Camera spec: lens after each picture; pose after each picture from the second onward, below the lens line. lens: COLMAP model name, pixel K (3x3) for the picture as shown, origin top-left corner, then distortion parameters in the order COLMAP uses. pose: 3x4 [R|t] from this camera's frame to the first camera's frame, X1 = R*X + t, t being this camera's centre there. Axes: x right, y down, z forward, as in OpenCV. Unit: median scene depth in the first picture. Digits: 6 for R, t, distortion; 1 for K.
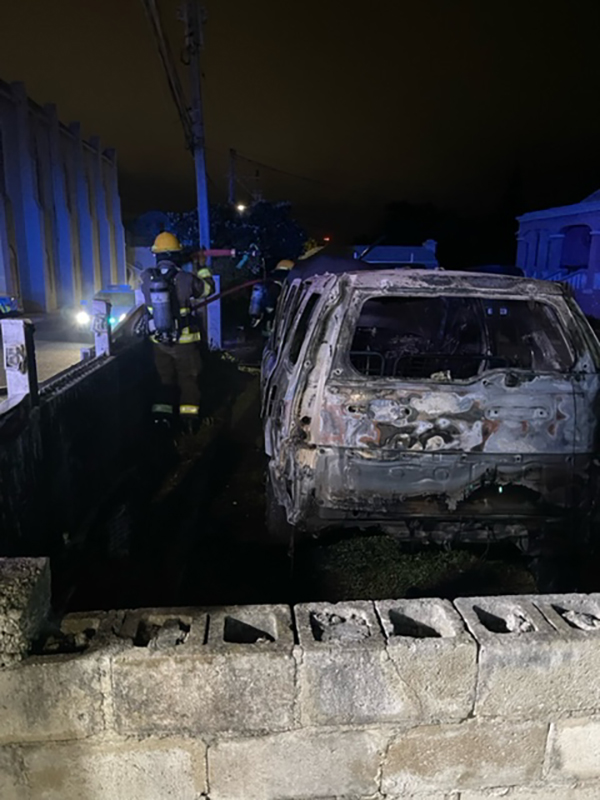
lens RADIAL K [[604.9, 0, 300.0], [0, 604.9, 400.0], [0, 0, 1]] dist [0.083082, -0.104256]
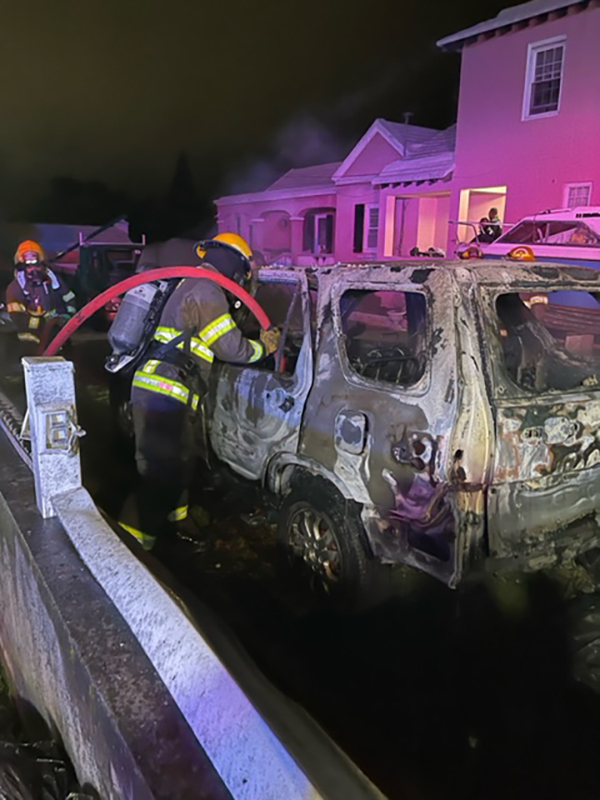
lens RADIAL K [[604.9, 0, 300.0], [0, 604.9, 400.0], [0, 0, 1]] dist [0.083082, -0.104256]
pose [[0.860152, -0.122267, 0.495166, -0.575316], [0.107627, 0.992492, 0.058108, -0.109962], [-0.498552, 0.003312, 0.866853, 0.436546]]
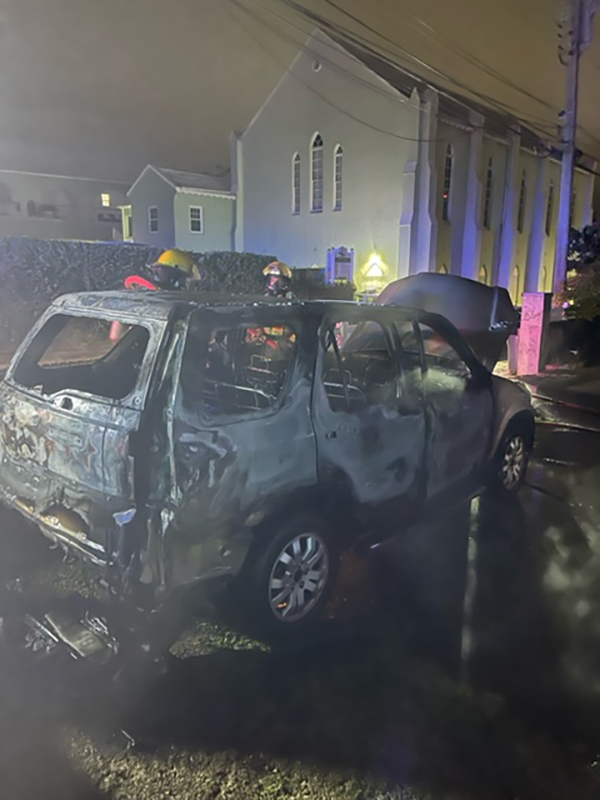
lens RADIAL K [[604.9, 0, 300.0], [0, 604.9, 400.0], [0, 0, 1]] dist [0.083082, -0.104256]
pose [[0.707116, 0.135107, -0.694069, 1.283972], [-0.152704, 0.987591, 0.036670, -0.128341], [0.690411, 0.080057, 0.718974, 0.553707]]
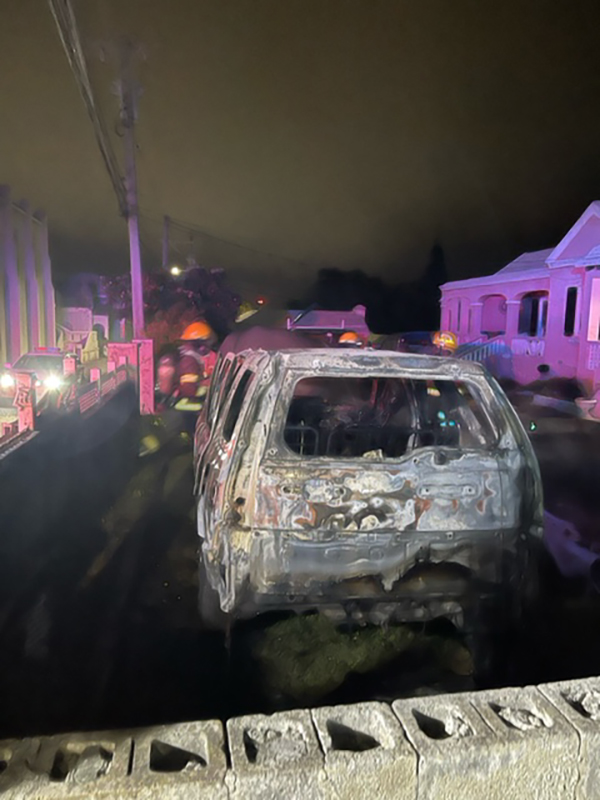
lens RADIAL K [[604.9, 0, 300.0], [0, 604.9, 400.0], [0, 0, 1]] dist [0.083082, -0.104256]
pose [[0.994300, -0.005592, 0.106473, 0.002560], [0.015969, 0.995170, -0.096857, -0.034744], [-0.105417, 0.098005, 0.989587, 0.001076]]
